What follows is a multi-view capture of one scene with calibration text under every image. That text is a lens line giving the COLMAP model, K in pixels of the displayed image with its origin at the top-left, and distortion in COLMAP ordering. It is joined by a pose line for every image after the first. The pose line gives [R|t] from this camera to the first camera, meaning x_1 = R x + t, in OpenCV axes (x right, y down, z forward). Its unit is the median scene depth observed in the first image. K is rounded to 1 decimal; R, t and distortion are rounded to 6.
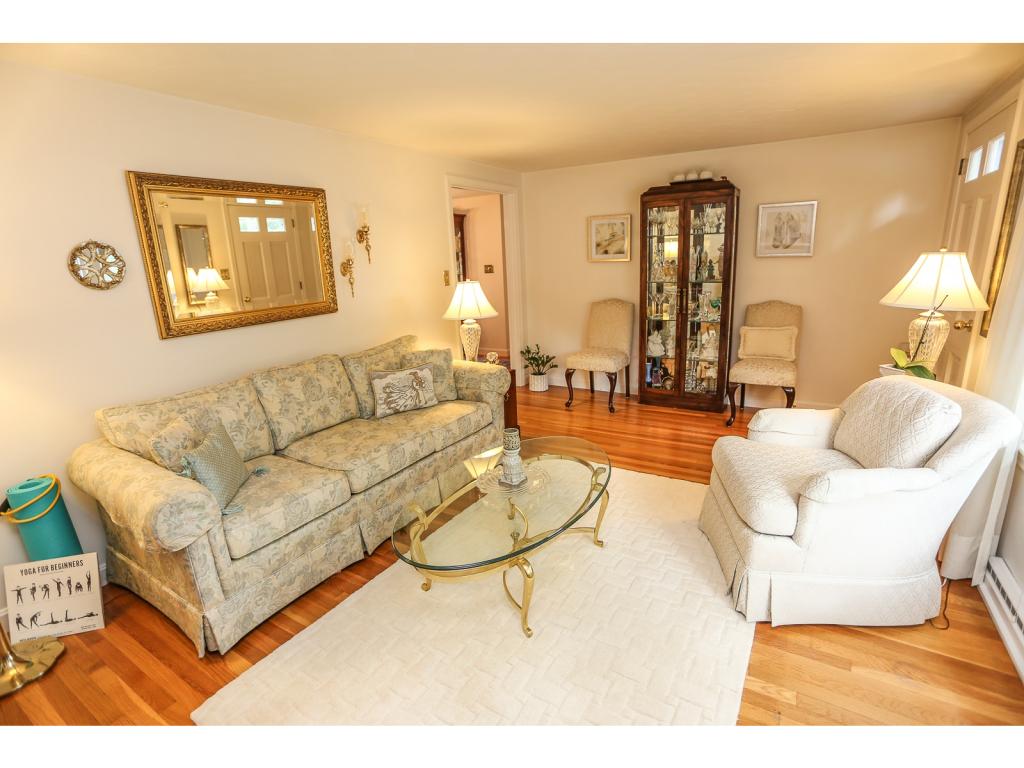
lens RADIAL K [[495.2, 0, 513.9], [0, 495.2, 384.1], [0, 0, 1]] dist [-0.025414, 0.002911]
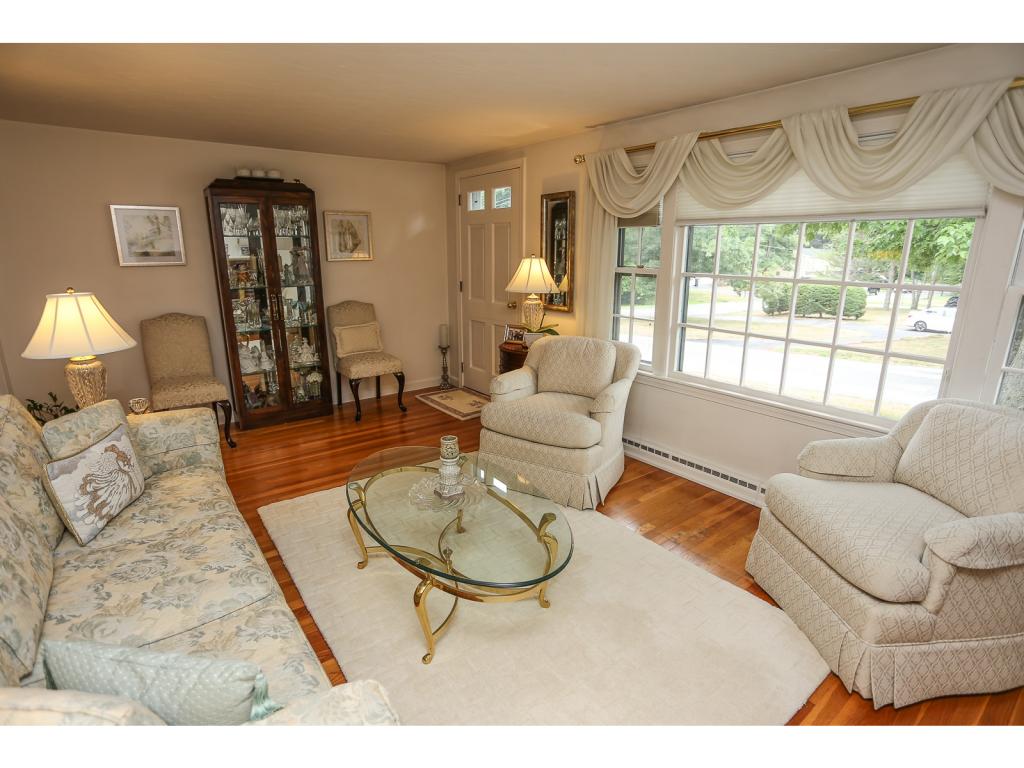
lens RADIAL K [[531.5, 0, 516.9], [0, 531.5, 384.4], [0, 0, 1]] dist [-0.045542, 0.000601]
pose [[0.362878, -0.193635, 0.911496, -0.516133], [0.219860, 0.968346, 0.118183, -0.055946], [-0.905528, 0.157515, 0.393964, 0.278391]]
